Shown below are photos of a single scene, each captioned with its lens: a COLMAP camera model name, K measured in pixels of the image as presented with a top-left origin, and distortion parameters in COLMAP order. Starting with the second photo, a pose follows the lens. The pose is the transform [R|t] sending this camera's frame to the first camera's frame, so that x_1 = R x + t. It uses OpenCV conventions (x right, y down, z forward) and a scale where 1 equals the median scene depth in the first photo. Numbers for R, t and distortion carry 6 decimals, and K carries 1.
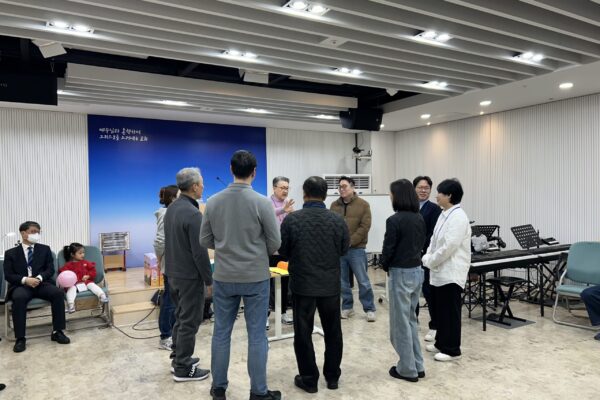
lens RADIAL K [[462.5, 0, 300.0], [0, 462.5, 200.0], [0, 0, 1]] dist [0.029724, -0.005760]
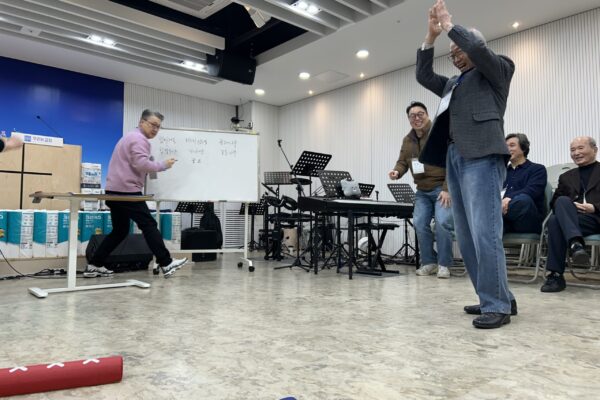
lens RADIAL K [[452.2, 0, 308.0], [0, 452.2, 200.1], [0, 0, 1]] dist [0.035650, -0.009093]
pose [[0.977440, 0.026424, 0.209553, 0.103102], [-0.012600, 0.997671, -0.067034, 0.136103], [-0.210836, 0.062881, 0.975497, 0.149674]]
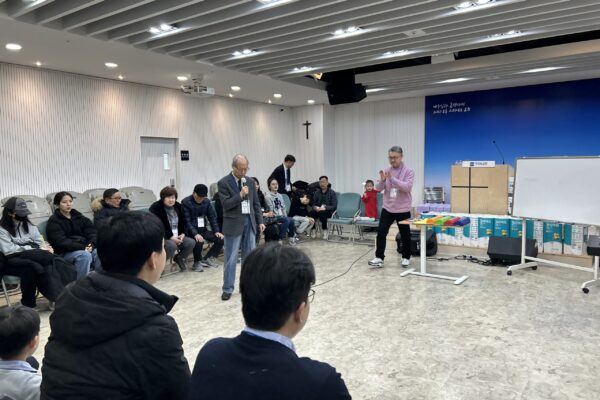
lens RADIAL K [[462.5, 0, 300.0], [0, 462.5, 200.0], [0, 0, 1]] dist [0.029724, -0.005760]
pose [[0.402167, 0.083627, -0.911739, 0.627397], [0.002301, 0.995724, 0.092345, -0.012404], [0.915564, -0.039236, 0.400255, 0.131588]]
